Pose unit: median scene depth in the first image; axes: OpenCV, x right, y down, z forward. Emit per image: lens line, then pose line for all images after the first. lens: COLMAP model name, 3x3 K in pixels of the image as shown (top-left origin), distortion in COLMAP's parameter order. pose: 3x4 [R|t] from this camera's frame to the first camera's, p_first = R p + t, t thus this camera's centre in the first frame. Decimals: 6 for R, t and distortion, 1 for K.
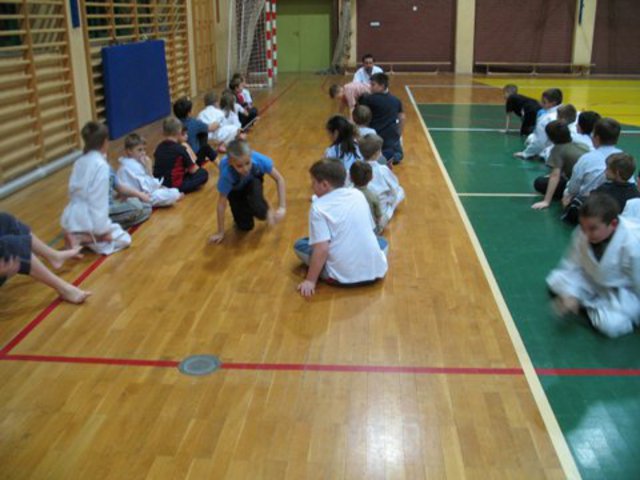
lens RADIAL K [[663.5, 0, 320.0], [0, 663.5, 240.0], [0, 0, 1]] dist [-0.188242, 0.188529]
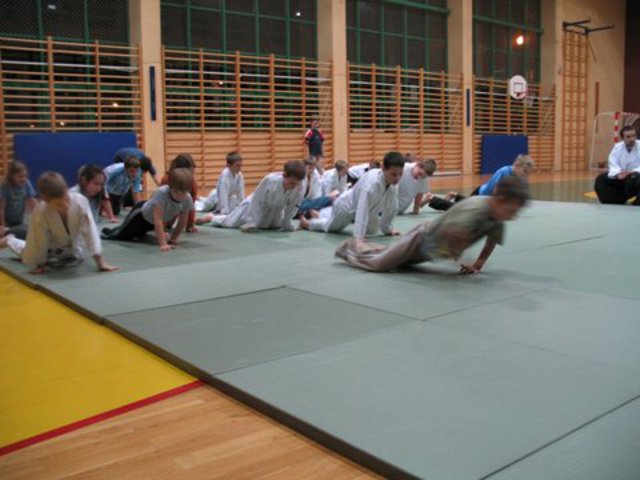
lens RADIAL K [[663.5, 0, 320.0], [0, 663.5, 240.0], [0, 0, 1]] dist [-0.188242, 0.188529]
pose [[0.676410, 0.116593, -0.727239, 0.532791], [-0.246338, 0.966340, -0.074195, 0.203518], [0.694109, 0.229333, 0.682363, -0.495550]]
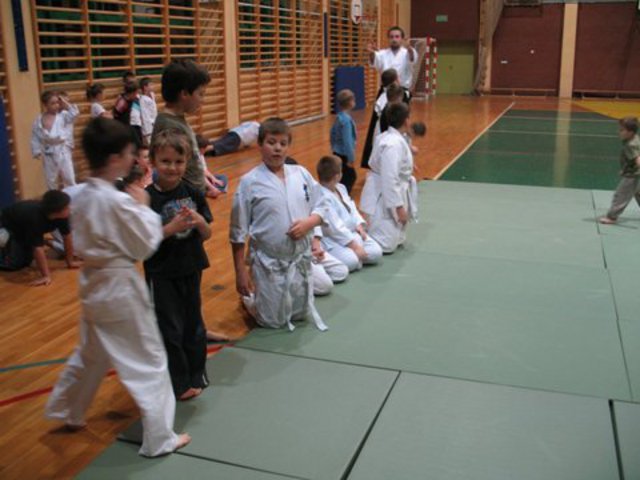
lens RADIAL K [[663.5, 0, 320.0], [0, 663.5, 240.0], [0, 0, 1]] dist [-0.188242, 0.188529]
pose [[0.962796, 0.077173, -0.258975, 0.095089], [-0.091076, 0.994953, -0.042106, 0.164695], [0.254419, 0.064126, 0.964966, -0.482222]]
